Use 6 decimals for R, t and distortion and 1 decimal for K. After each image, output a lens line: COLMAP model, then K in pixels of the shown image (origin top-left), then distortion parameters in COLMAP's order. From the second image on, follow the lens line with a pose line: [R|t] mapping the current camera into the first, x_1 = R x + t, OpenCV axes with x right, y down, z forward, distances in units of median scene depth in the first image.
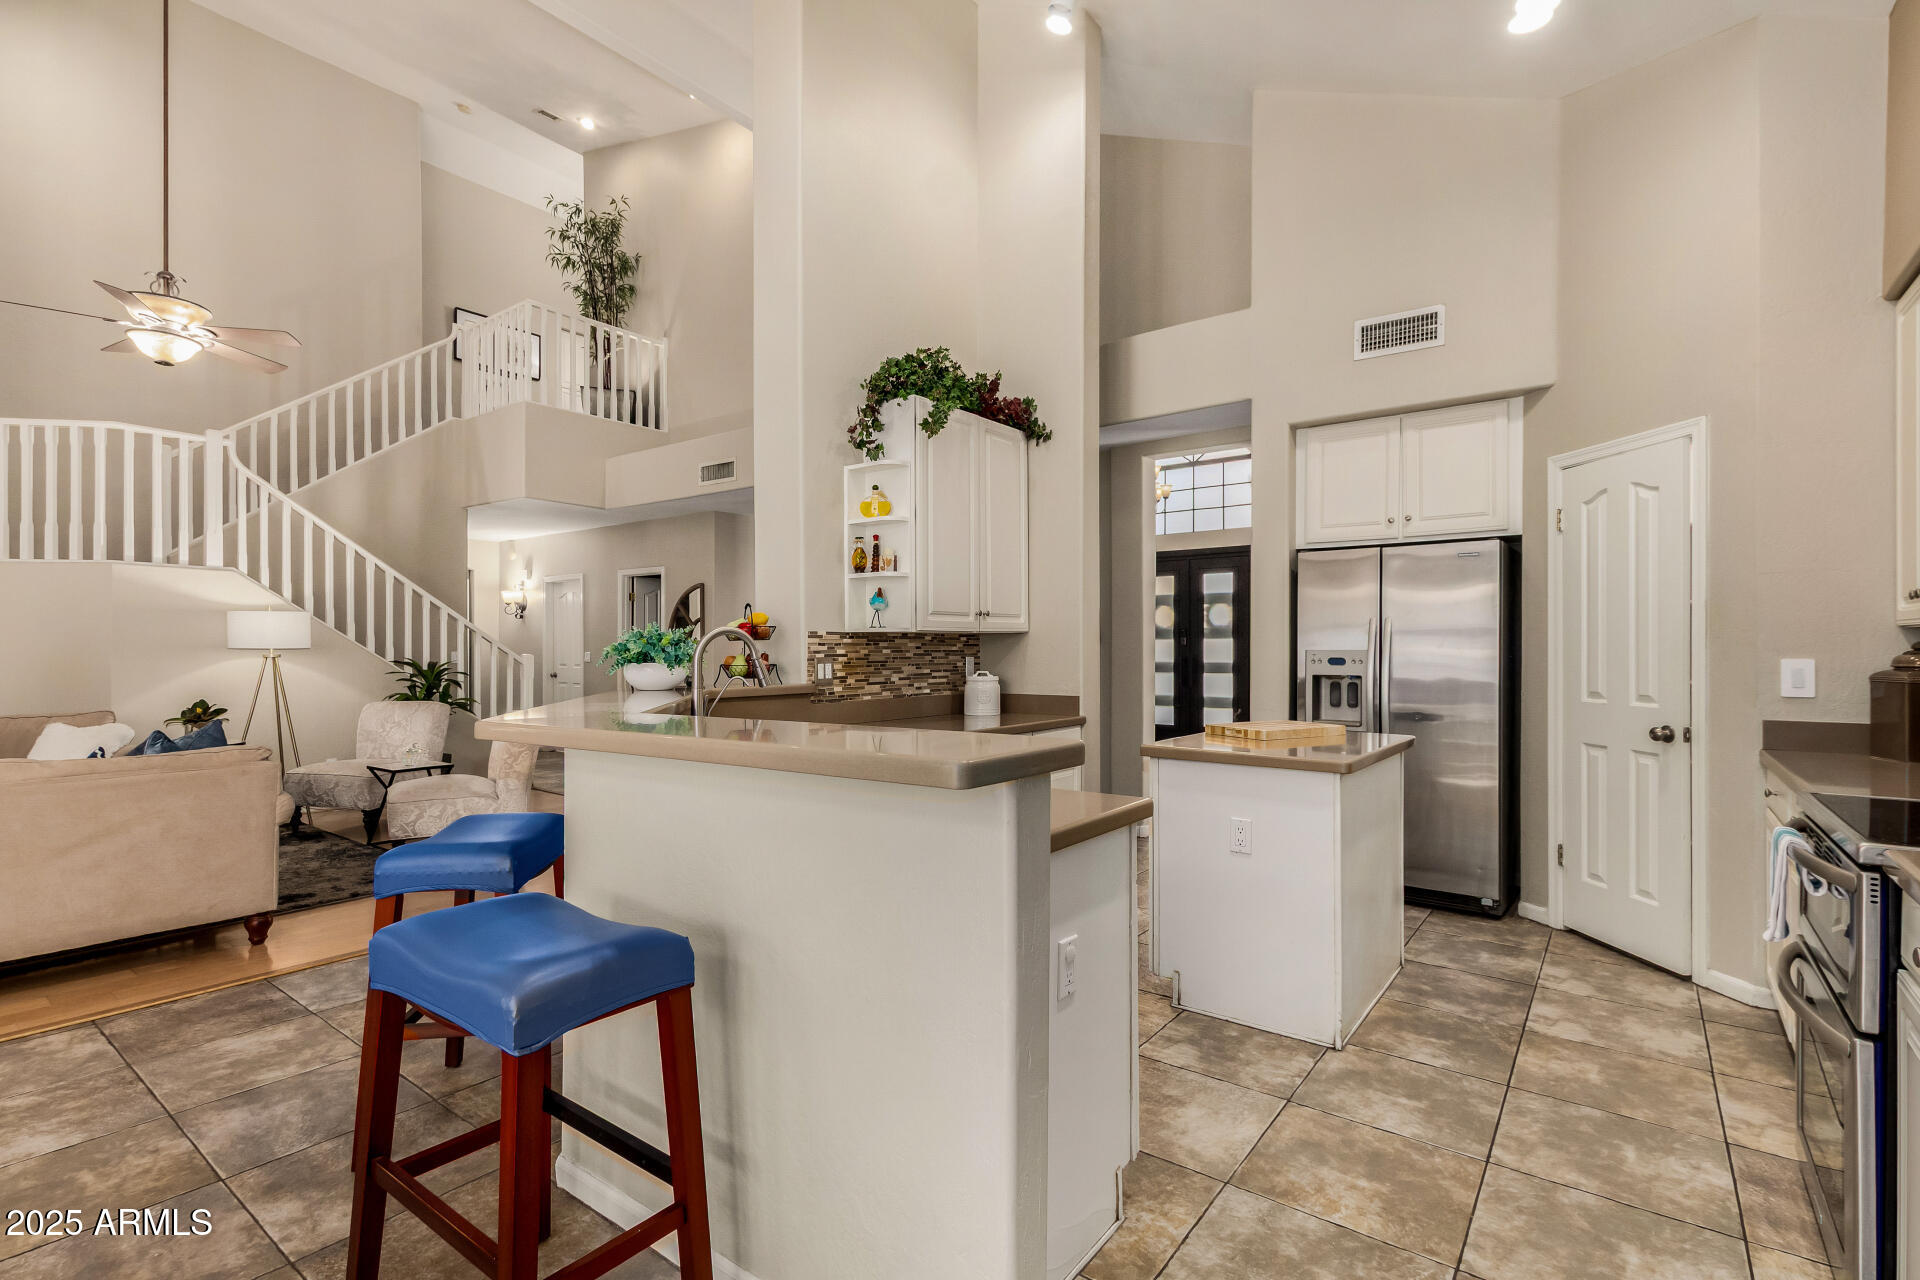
lens RADIAL K [[889.5, 0, 964.2], [0, 889.5, 644.5], [0, 0, 1]] dist [0.009831, -0.000298]
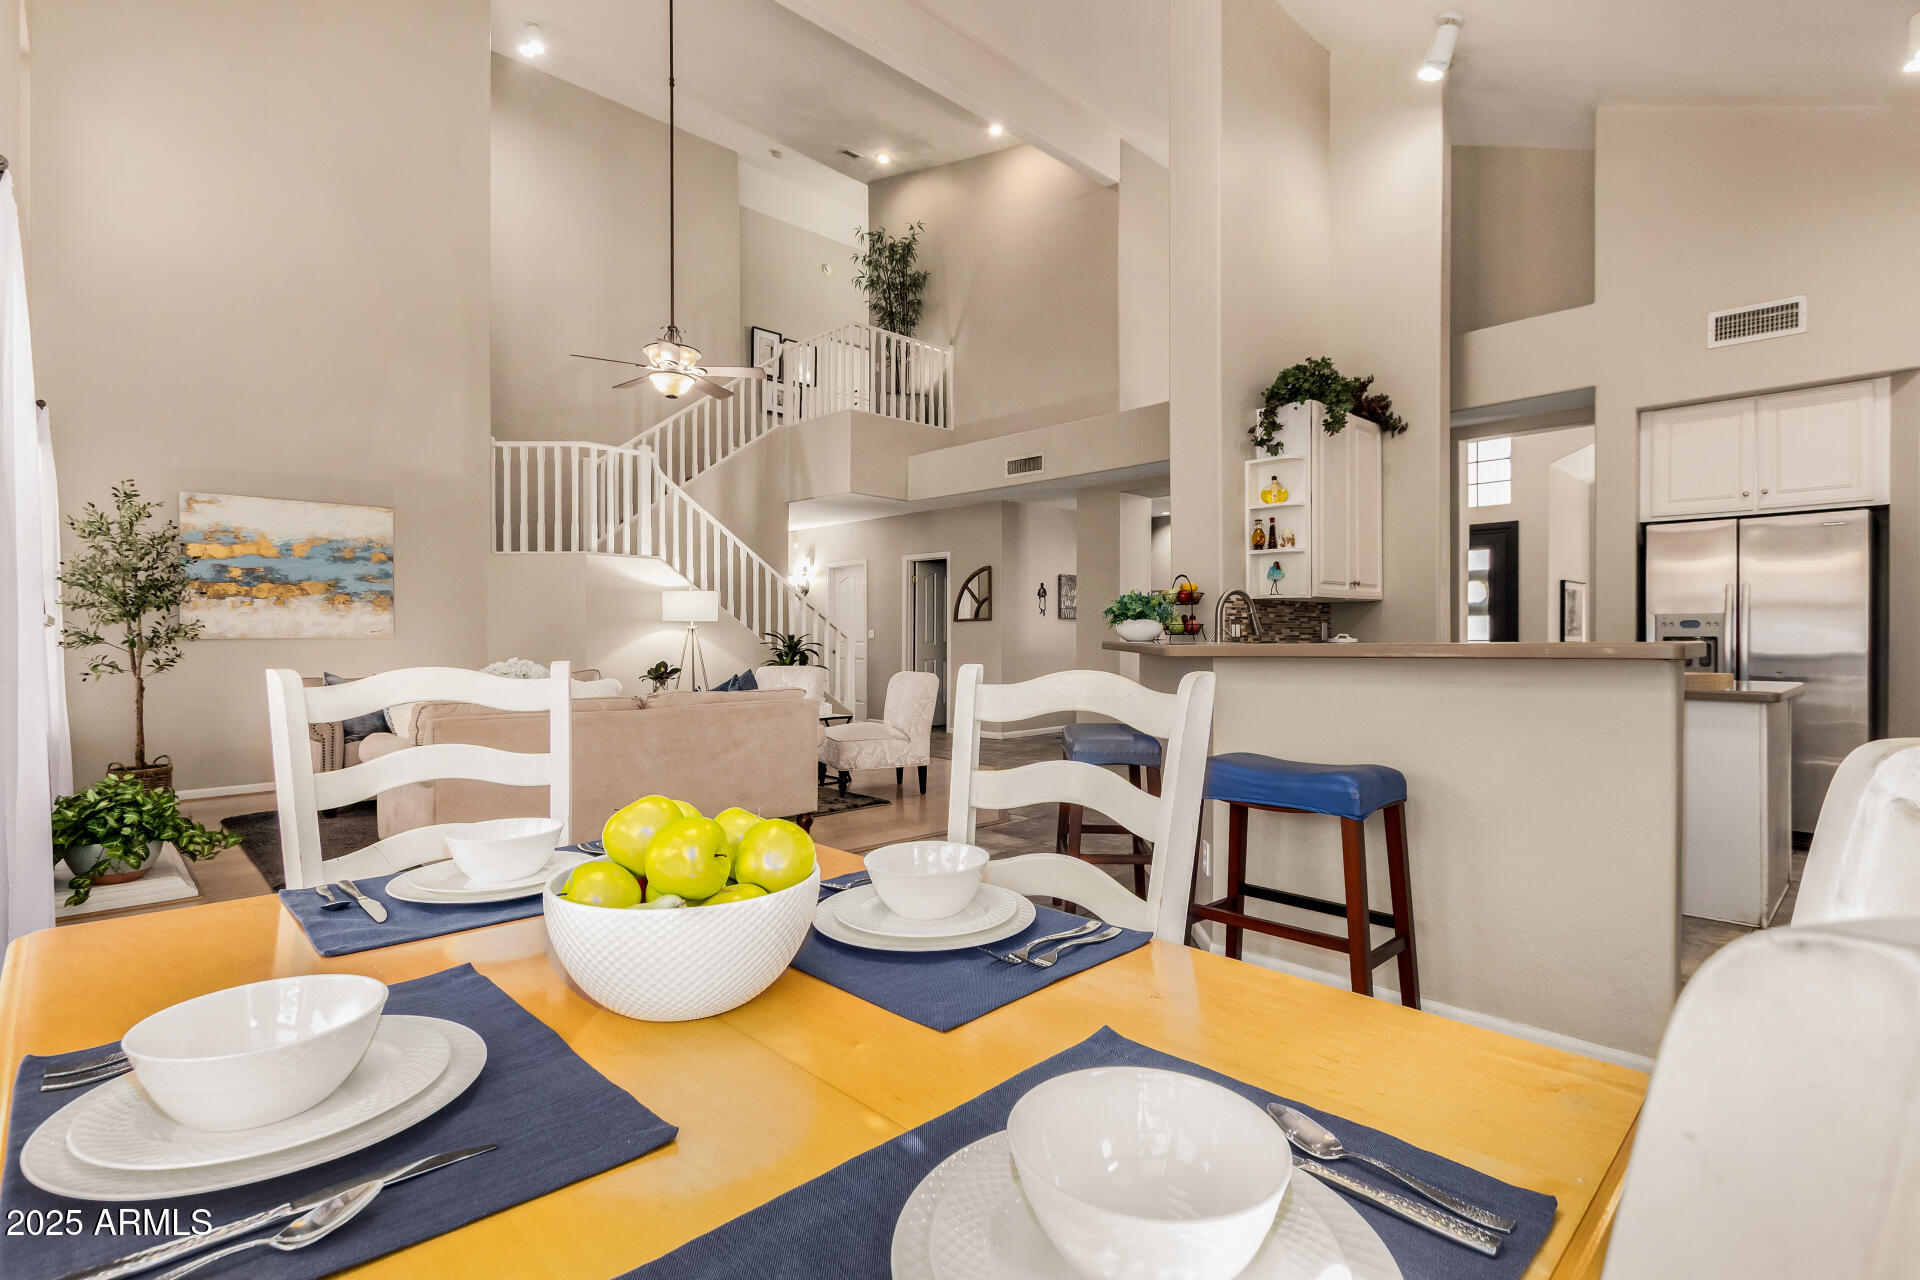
lens RADIAL K [[917.9, 0, 965.2], [0, 917.9, 633.9], [0, 0, 1]] dist [0.015797, -0.008740]
pose [[0.988082, -0.001500, -0.153920, -0.277166], [0.001592, 0.999999, 0.000476, 0.028188], [0.153919, -0.000715, 0.988083, -0.250123]]
